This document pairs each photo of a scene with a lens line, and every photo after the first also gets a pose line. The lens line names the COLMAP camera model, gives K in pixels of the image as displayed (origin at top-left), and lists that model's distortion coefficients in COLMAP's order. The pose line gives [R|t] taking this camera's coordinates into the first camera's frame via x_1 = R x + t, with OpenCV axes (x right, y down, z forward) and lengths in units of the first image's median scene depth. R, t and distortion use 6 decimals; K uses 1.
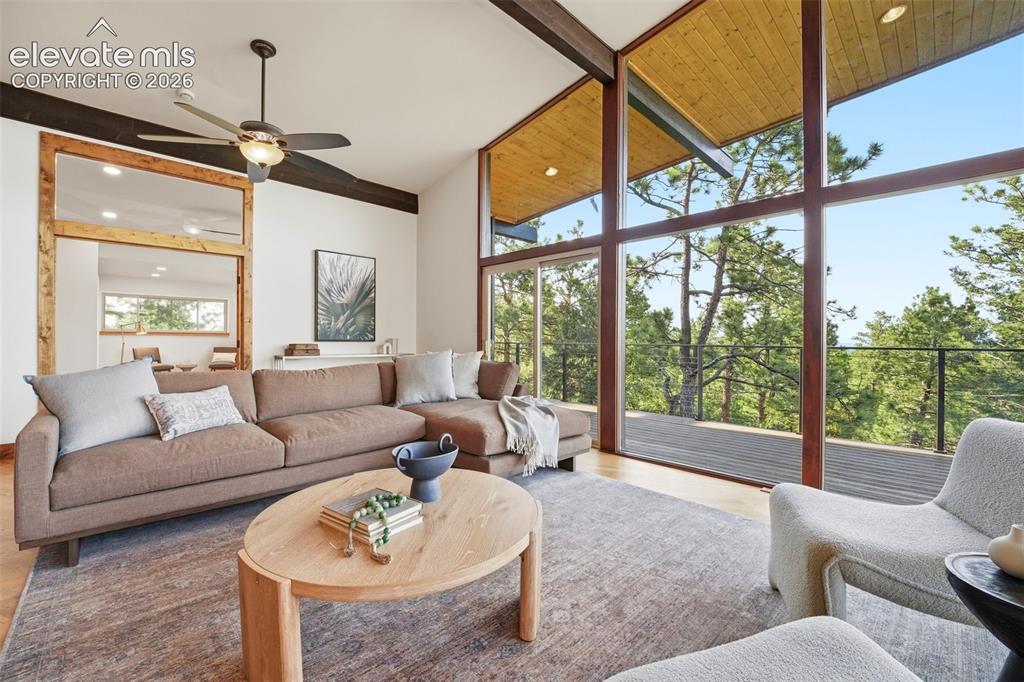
lens RADIAL K [[424.4, 0, 512.0], [0, 424.4, 341.0], [0, 0, 1]] dist [0.007492, -0.013820]
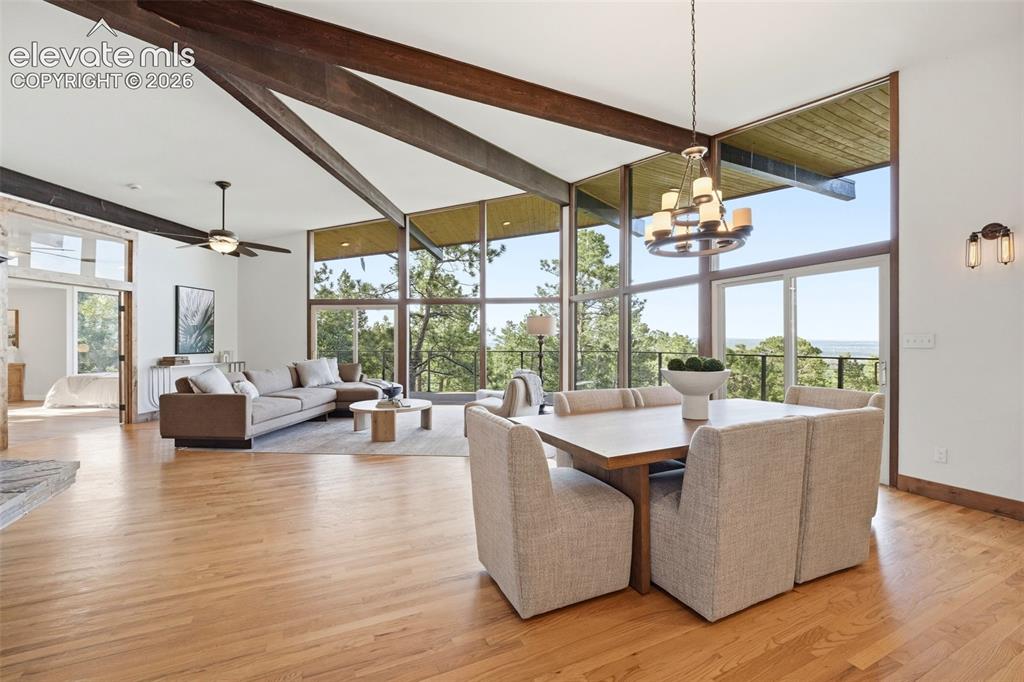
lens RADIAL K [[423.3, 0, 509.9], [0, 423.3, 341.3], [0, 0, 1]] dist [0.002233, -0.013727]
pose [[0.754326, -0.004262, 0.656486, -0.539898], [0.007218, 0.999972, -0.001801, -0.029870], [-0.656460, 0.006097, 0.754336, -0.671605]]
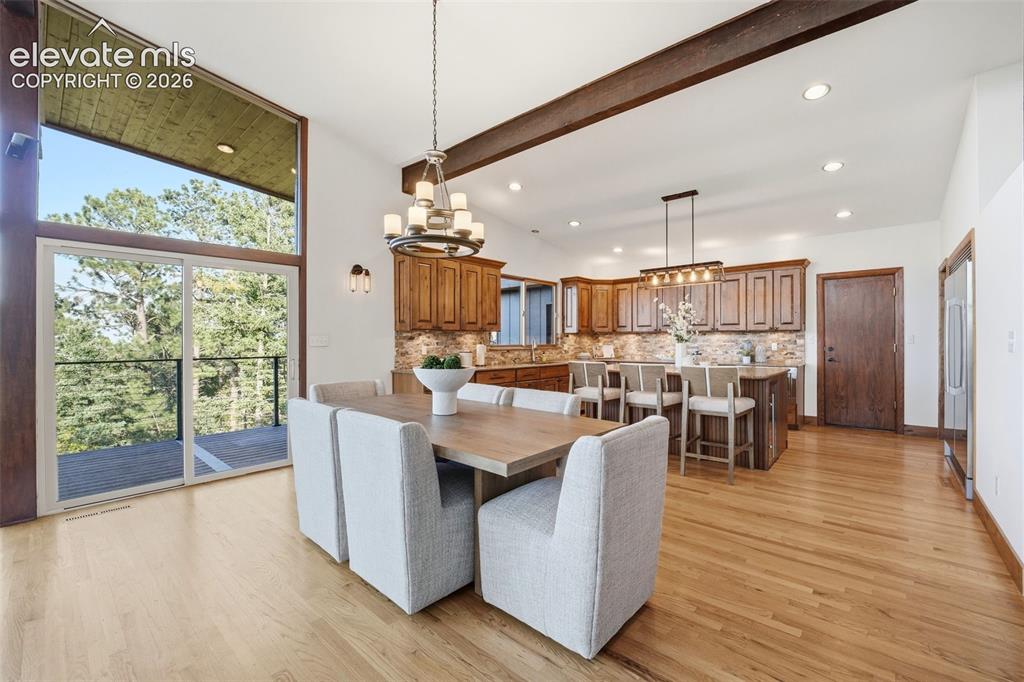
lens RADIAL K [[423.3, 0, 509.9], [0, 423.3, 341.3], [0, 0, 1]] dist [0.002233, -0.013727]
pose [[-0.899629, -0.003934, 0.436638, -0.359068], [0.000436, 0.999951, 0.009907, -0.033494], [-0.436656, 0.009103, -0.899583, -0.033993]]
